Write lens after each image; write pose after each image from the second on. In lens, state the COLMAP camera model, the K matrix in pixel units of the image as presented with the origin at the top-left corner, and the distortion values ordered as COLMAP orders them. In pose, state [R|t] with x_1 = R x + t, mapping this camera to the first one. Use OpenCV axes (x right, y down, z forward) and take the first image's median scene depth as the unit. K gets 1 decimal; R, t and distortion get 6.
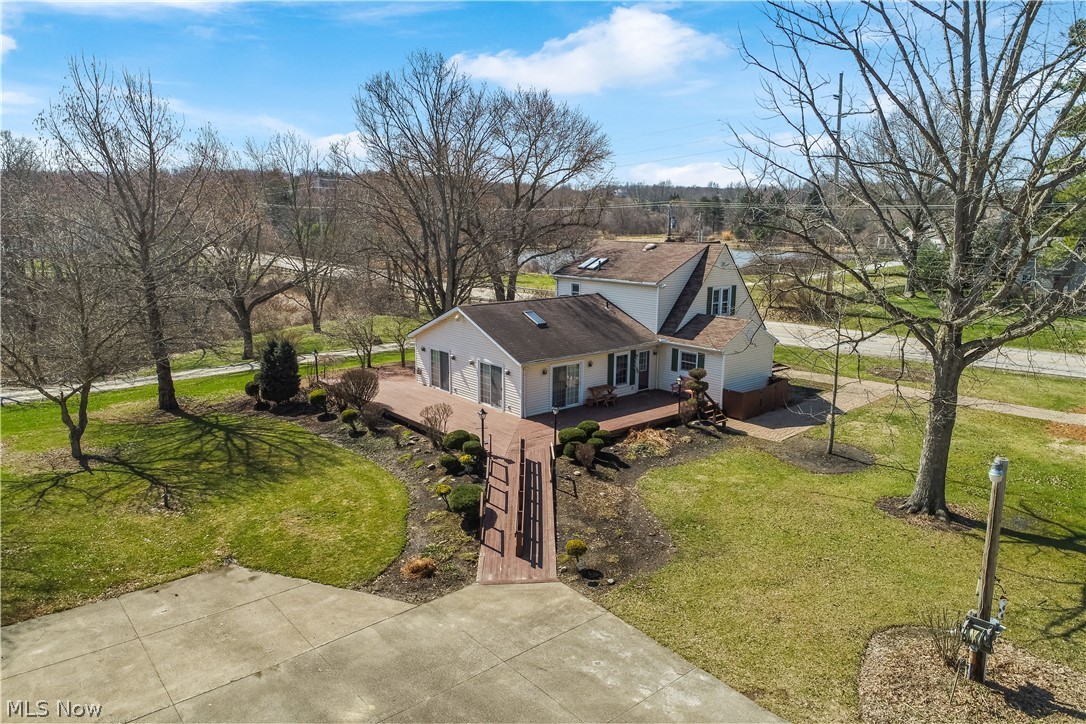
lens RADIAL K [[727.7, 0, 536.8], [0, 727.7, 361.5], [0, 0, 1]] dist [-0.005694, 0.005487]
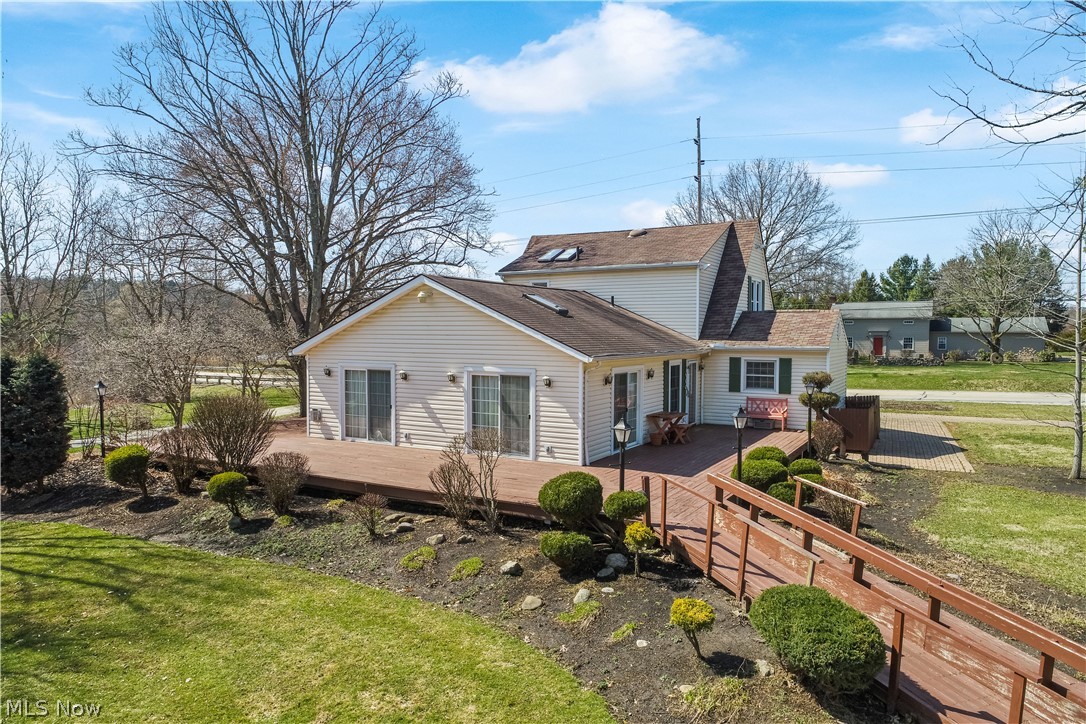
lens RADIAL K [[727.7, 0, 541.6], [0, 727.7, 360.0], [0, 0, 1]] dist [-0.005694, 0.005487]
pose [[0.936395, -0.018102, 0.350480, -0.216479], [0.073141, 0.986806, -0.144447, 0.071317], [-0.343241, 0.160894, 0.925364, 0.476049]]
